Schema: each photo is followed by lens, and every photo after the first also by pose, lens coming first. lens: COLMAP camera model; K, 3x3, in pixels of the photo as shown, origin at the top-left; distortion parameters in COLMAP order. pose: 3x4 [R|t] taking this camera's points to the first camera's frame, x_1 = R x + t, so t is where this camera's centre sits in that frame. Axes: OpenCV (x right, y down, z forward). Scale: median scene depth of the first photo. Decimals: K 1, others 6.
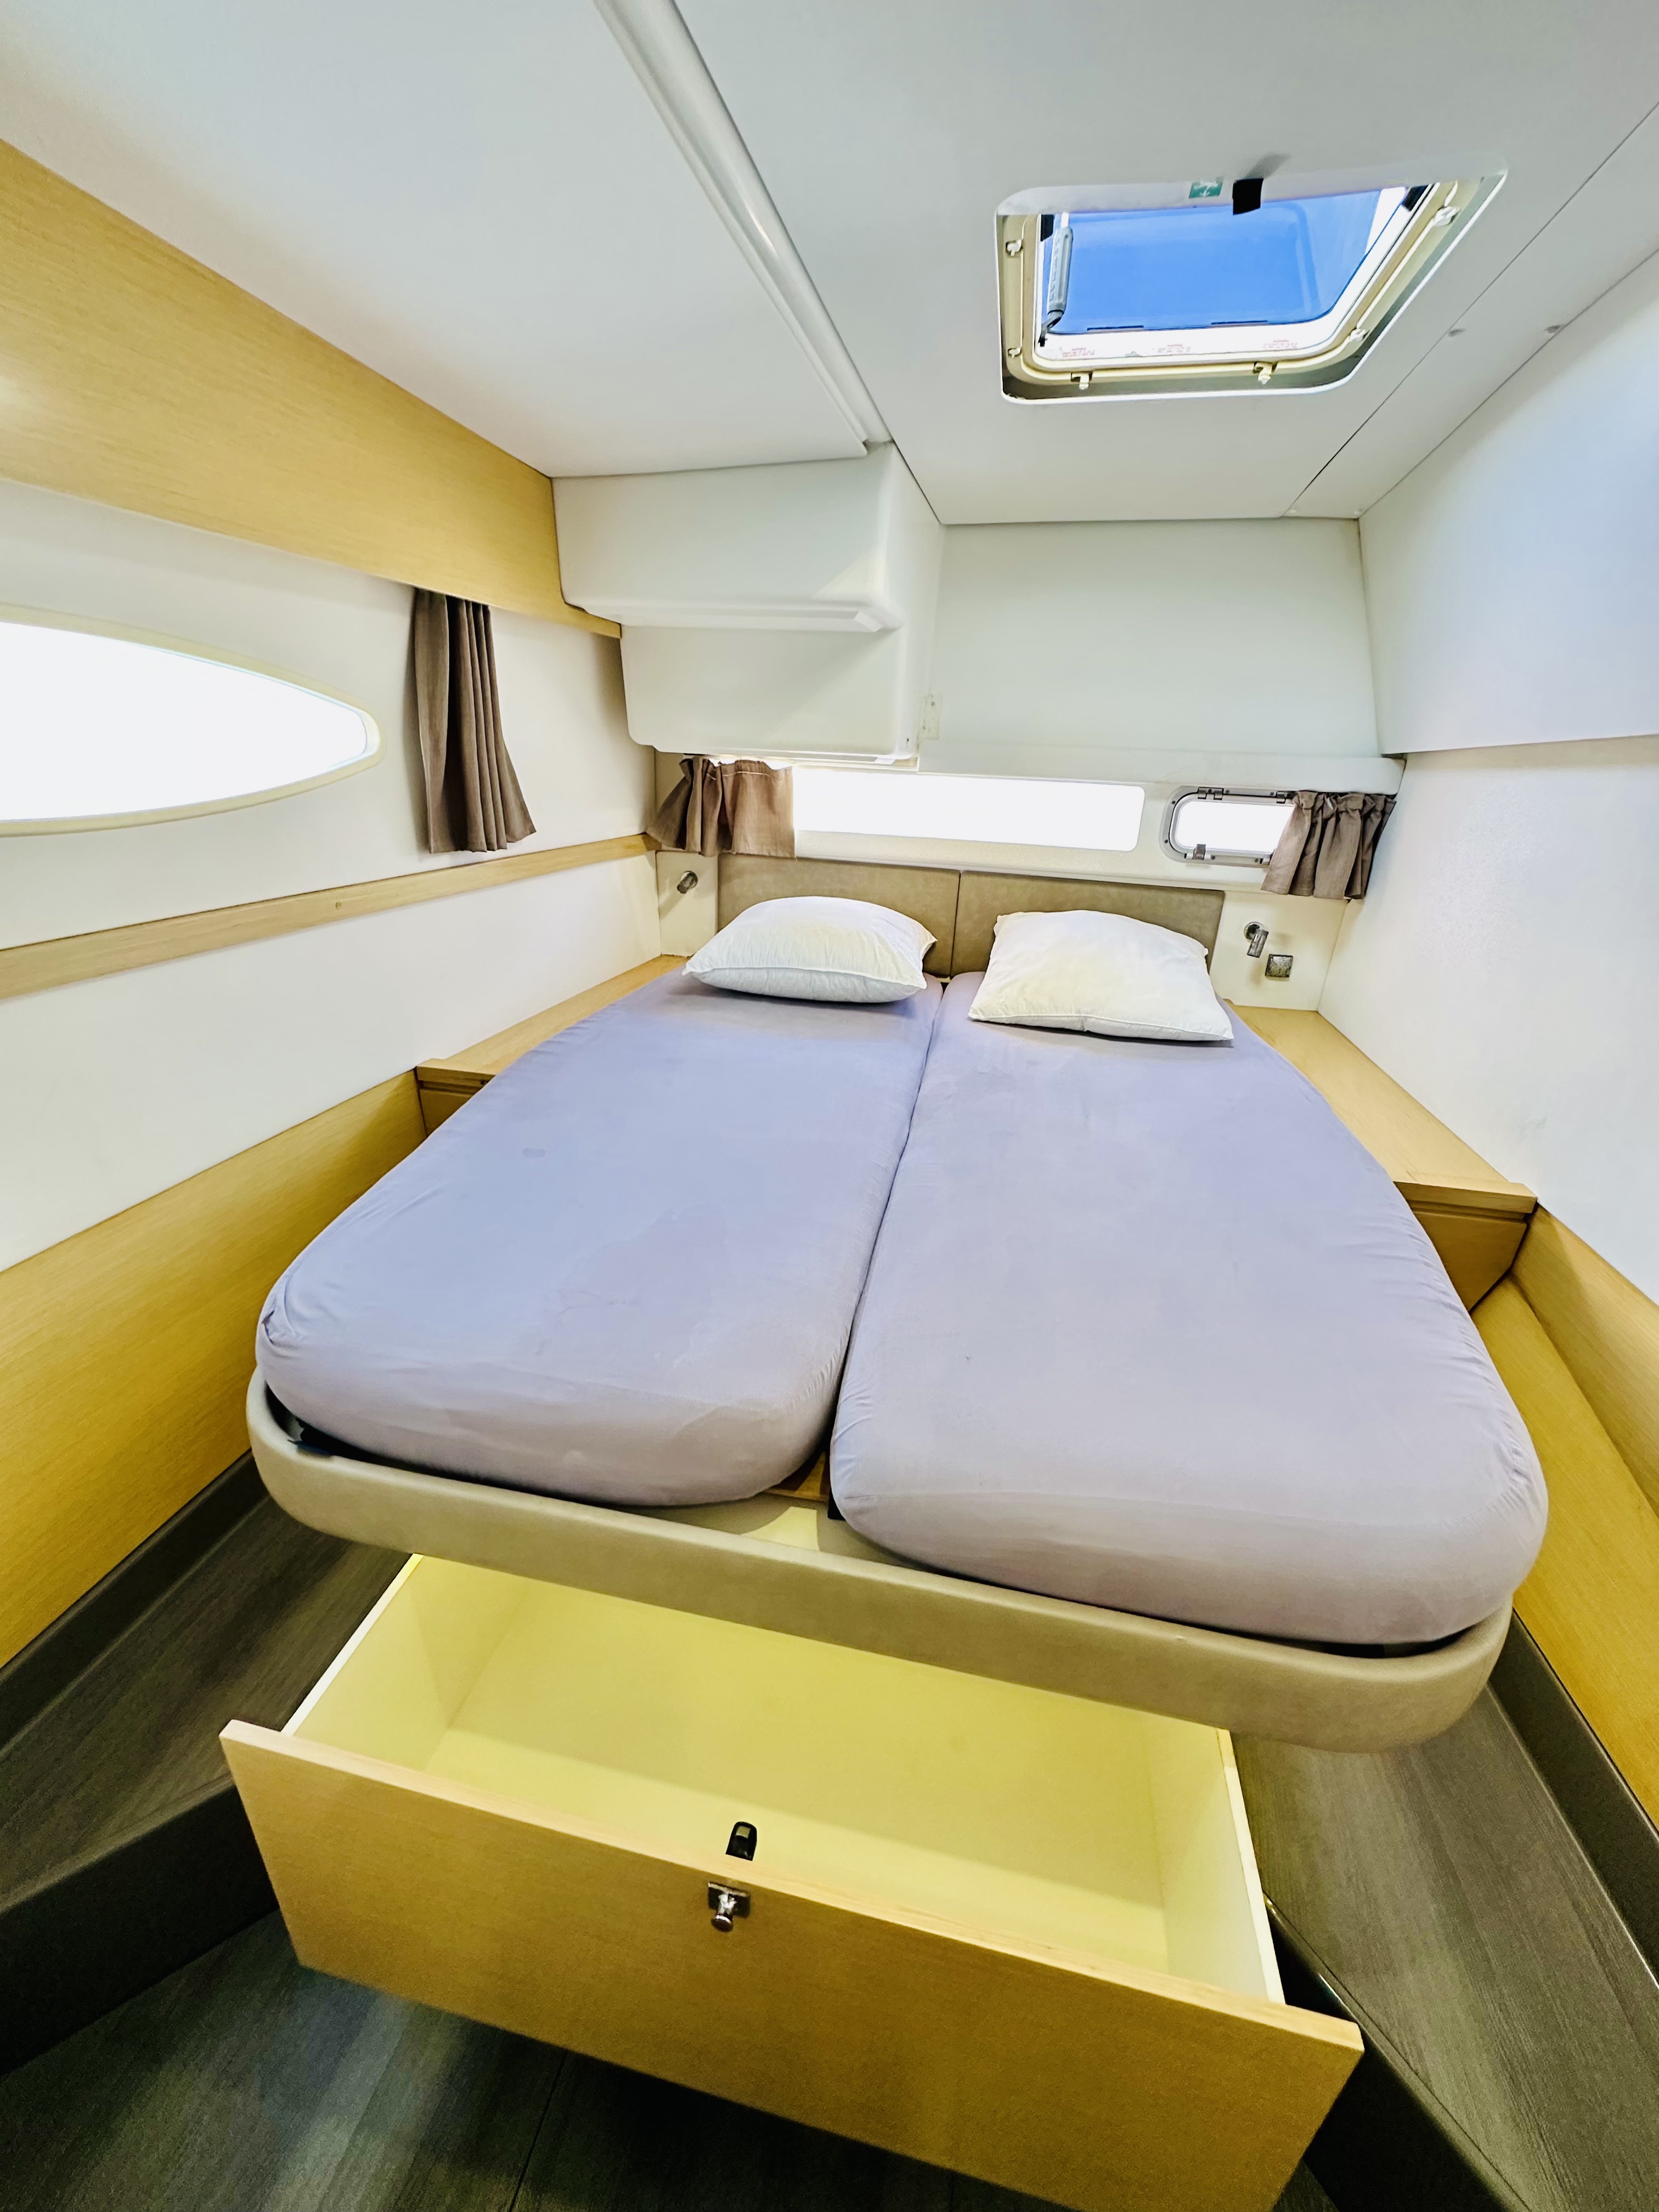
lens RADIAL K [[896.1, 0, 829.5], [0, 896.1, 1106.0], [0, 0, 1]] dist [0.000167, -0.000115]
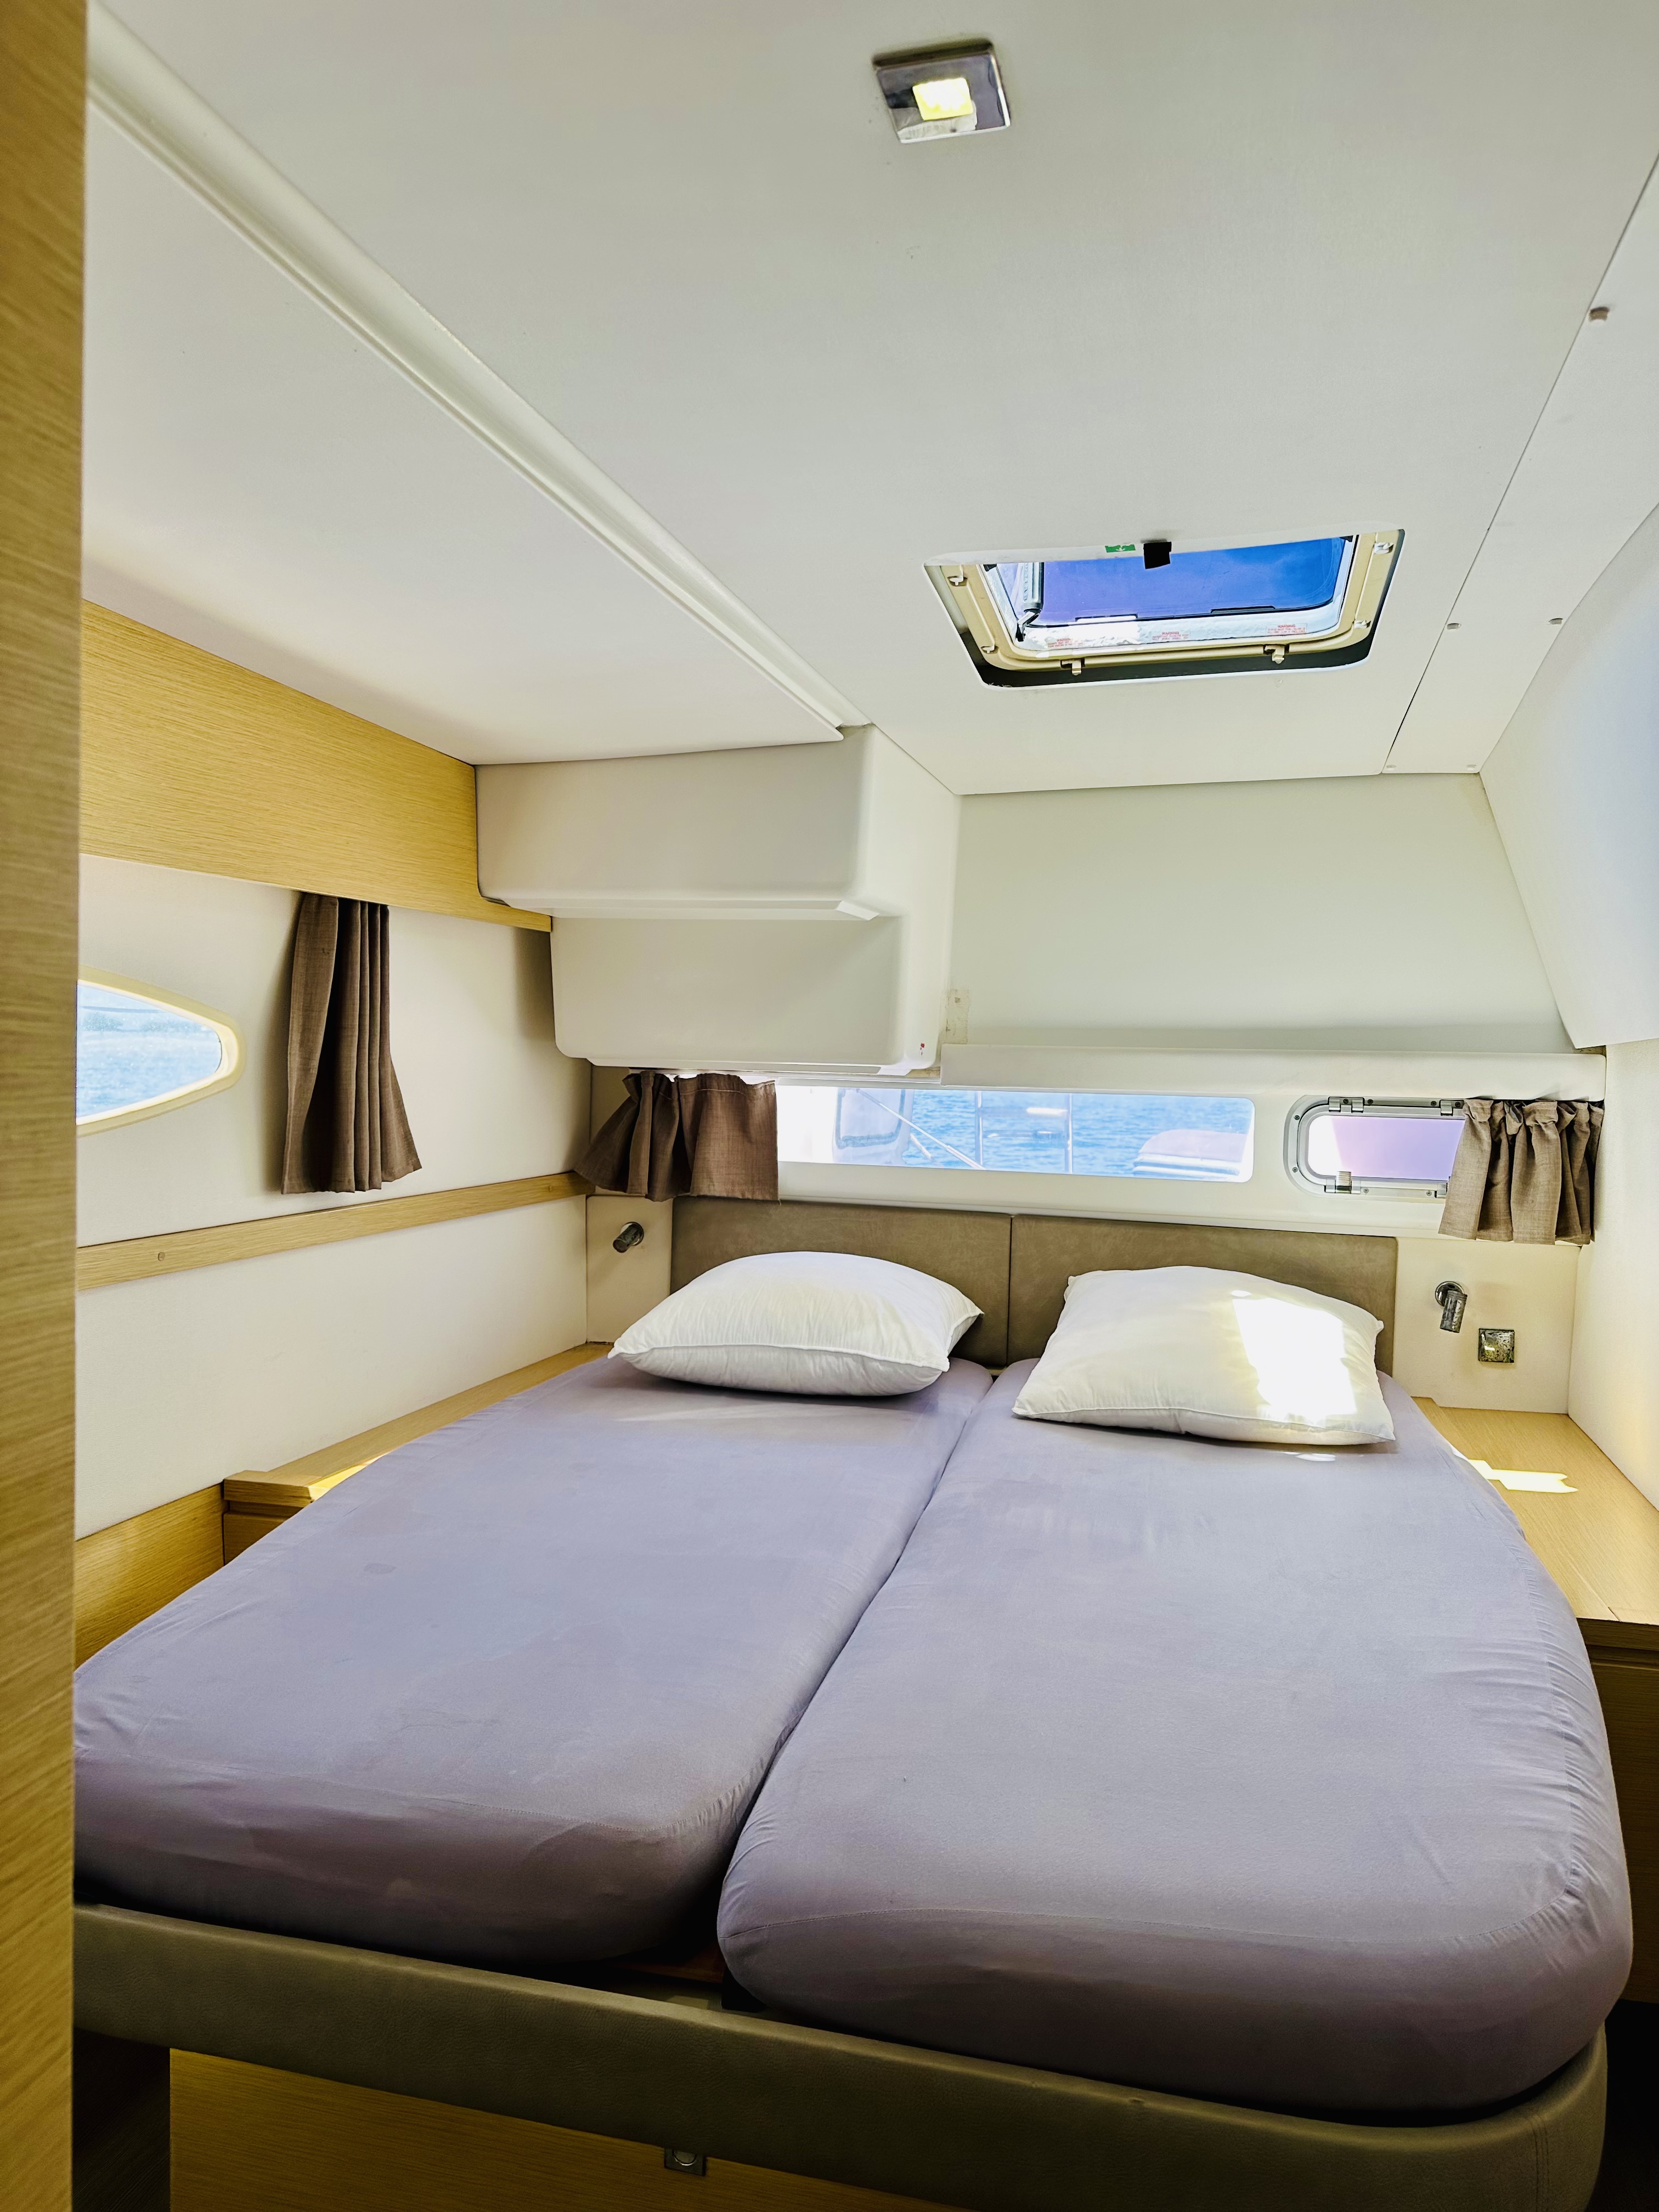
lens RADIAL K [[1530.1, 0, 829.5], [0, 1530.1, 1106.0], [0, 0, 1]] dist [0.149776, -0.241394]
pose [[0.998972, -0.017706, -0.041726, 0.065666], [0.002551, 0.941050, -0.338257, 0.079255], [0.045255, 0.337803, 0.940128, -0.207713]]
